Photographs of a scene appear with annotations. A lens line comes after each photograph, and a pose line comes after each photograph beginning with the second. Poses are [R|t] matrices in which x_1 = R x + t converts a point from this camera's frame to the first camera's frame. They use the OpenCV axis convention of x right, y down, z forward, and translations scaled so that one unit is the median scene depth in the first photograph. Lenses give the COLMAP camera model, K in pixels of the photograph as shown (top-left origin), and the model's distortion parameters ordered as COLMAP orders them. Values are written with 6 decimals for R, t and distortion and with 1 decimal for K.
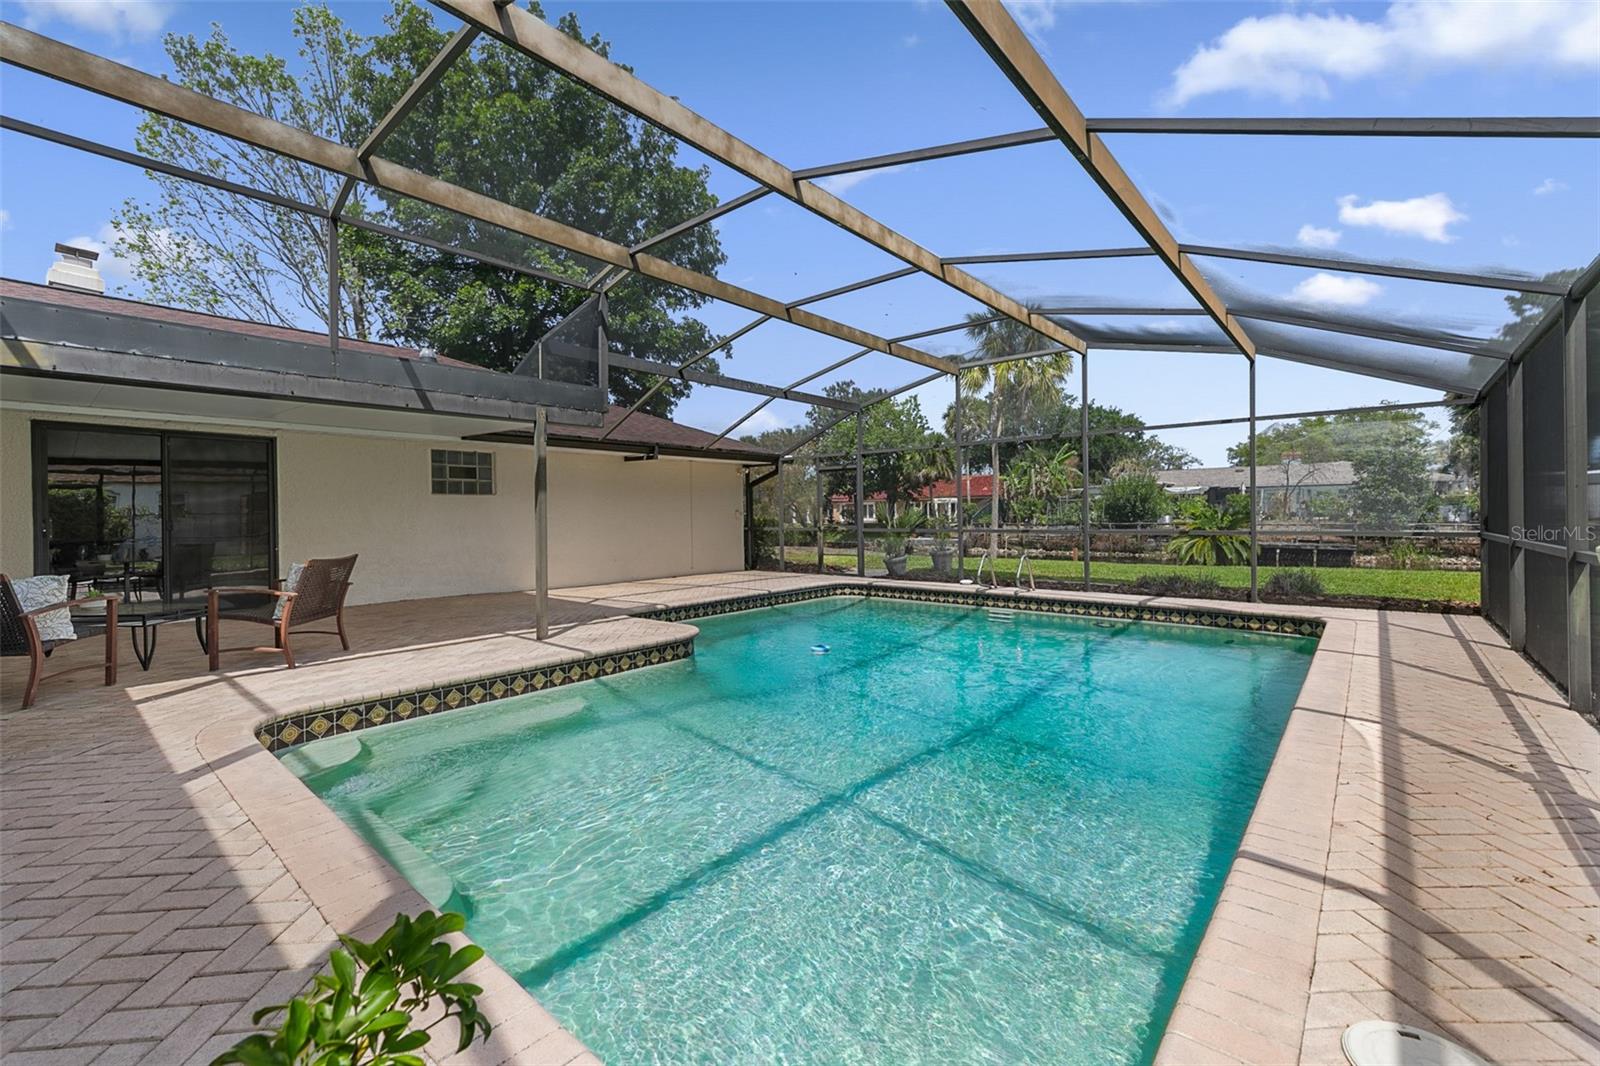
lens RADIAL K [[644.4, 0, 787.9], [0, 644.4, 524.7], [0, 0, 1]] dist [-0.003116, -0.000678]
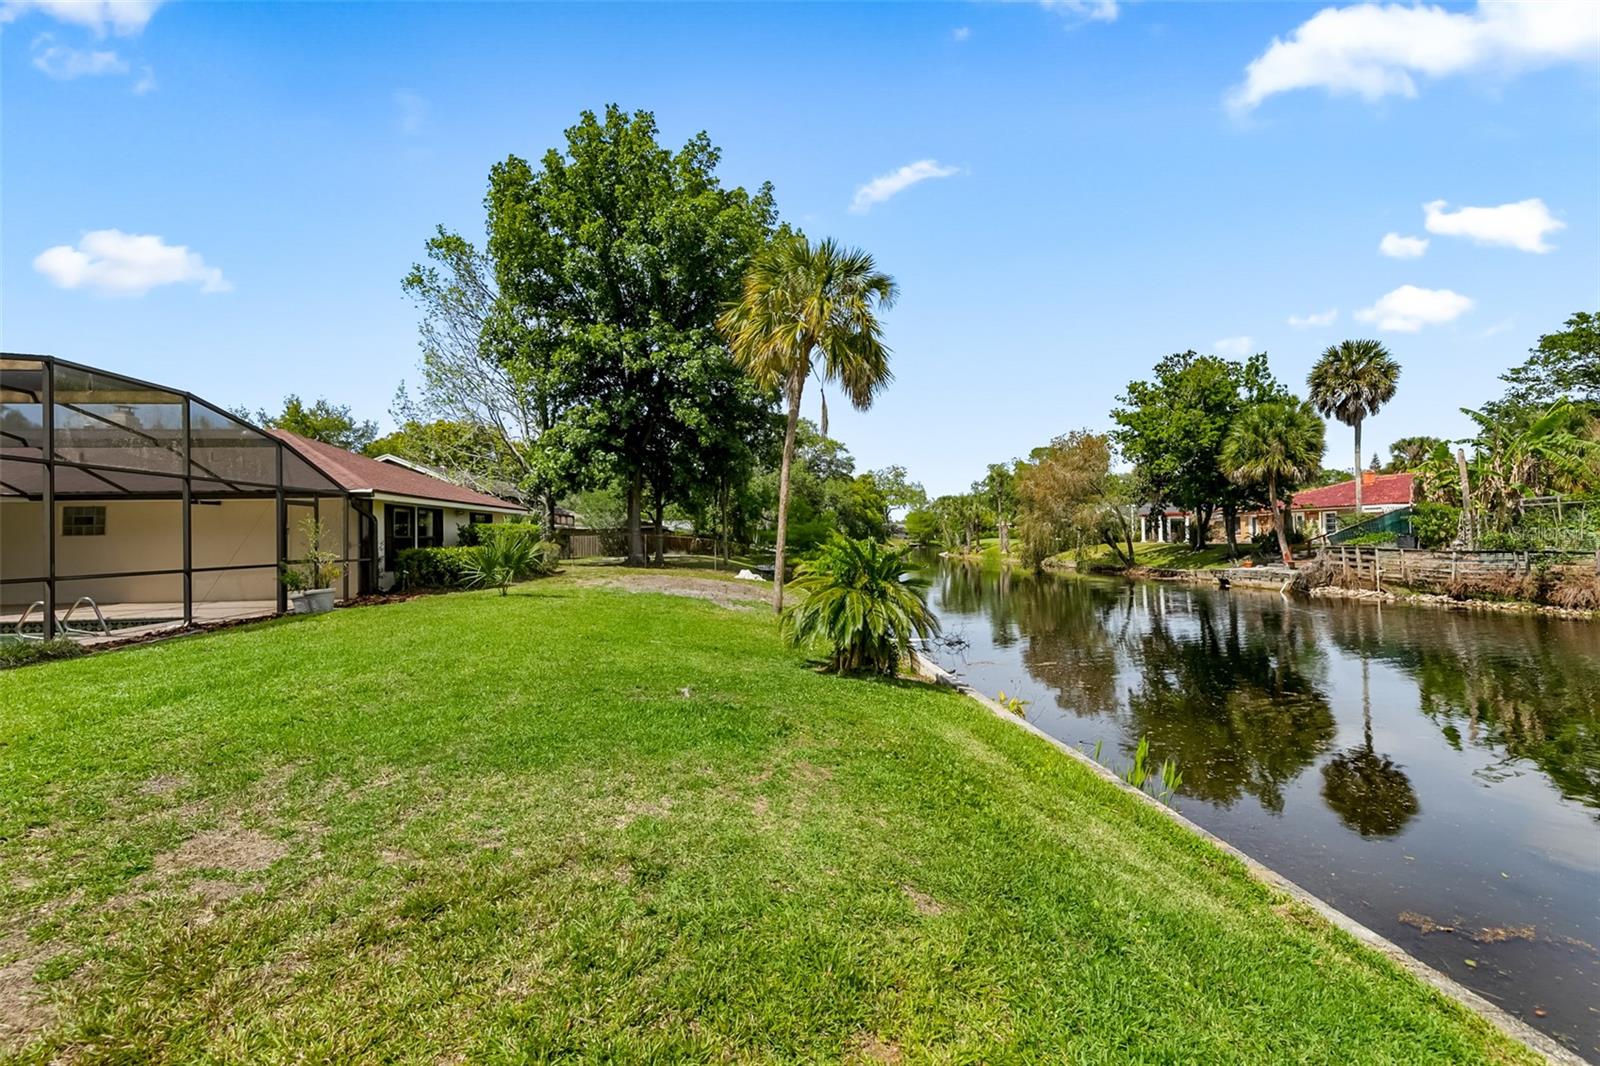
lens RADIAL K [[644.4, 0, 795.4], [0, 644.4, 532.6], [0, 0, 1]] dist [-0.003116, -0.000678]
pose [[0.720431, -0.003757, -0.693517, 0.404458], [-0.003010, 0.999959, -0.008544, -0.010095], [0.693520, 0.008243, 0.720390, 0.239705]]
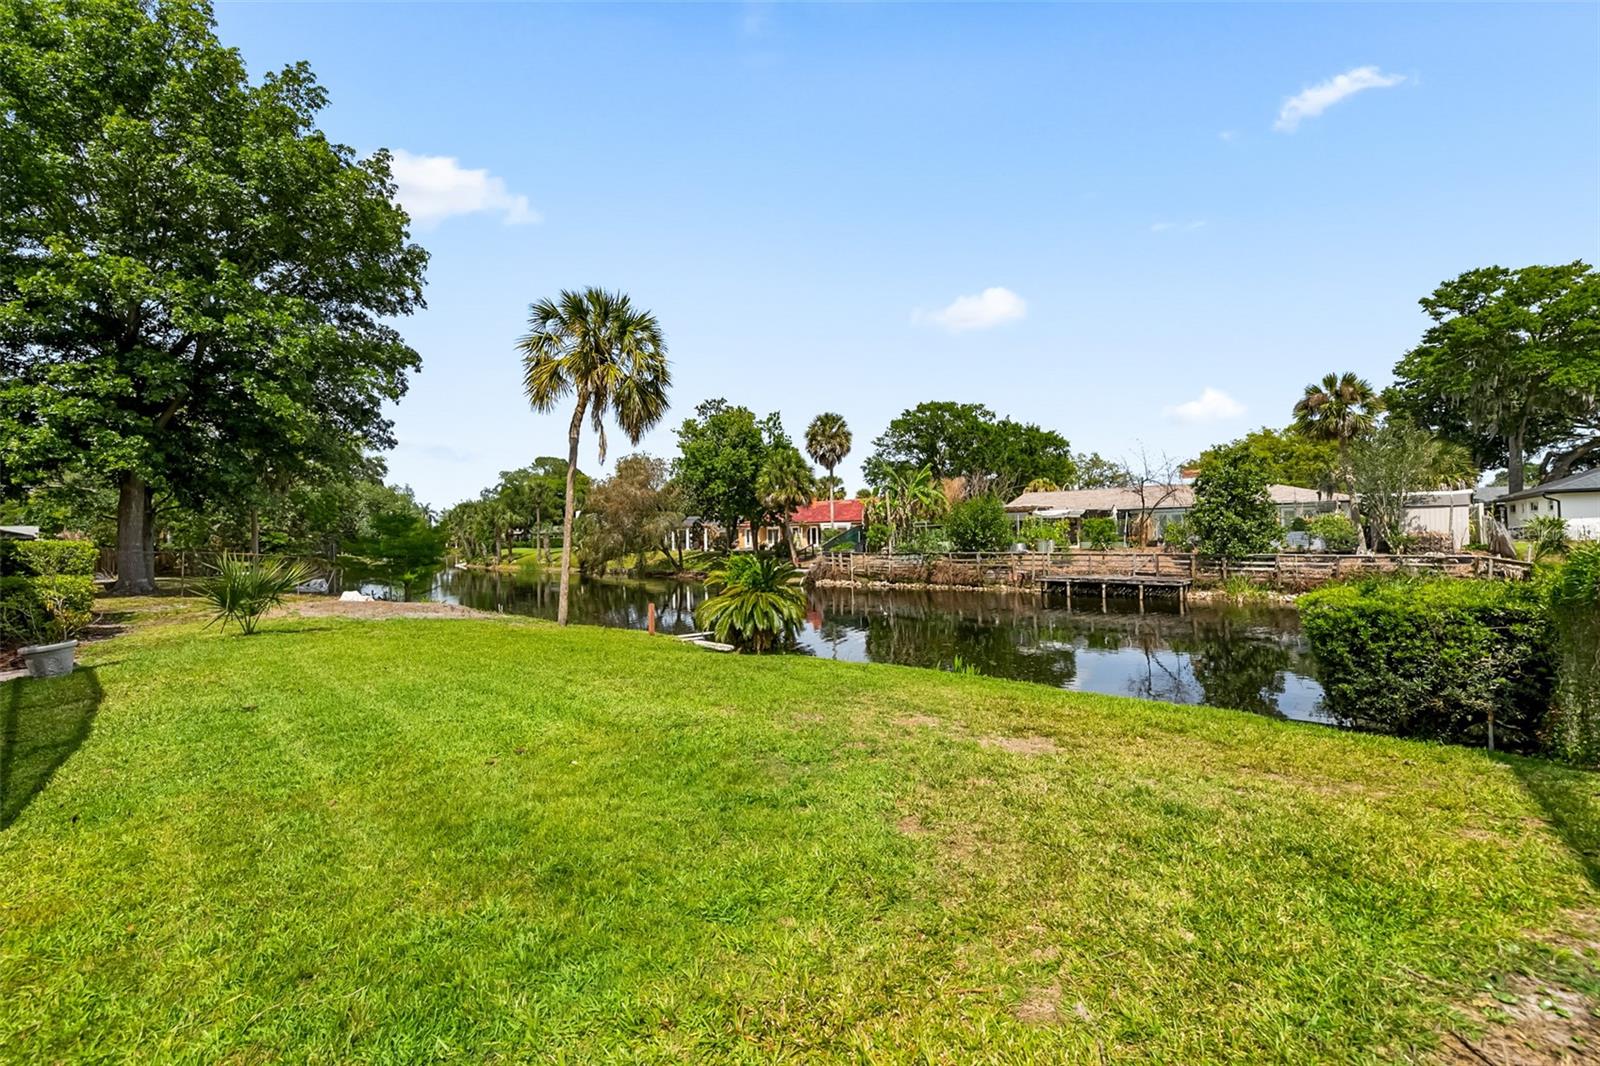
lens RADIAL K [[644.4, 0, 799.2], [0, 644.4, 527.6], [0, 0, 1]] dist [-0.003116, -0.000678]
pose [[0.999971, -0.007606, -0.000193, 0.296962], [0.007598, 0.999602, -0.027166, -0.014080], [0.000399, 0.027164, 0.999631, 0.116511]]
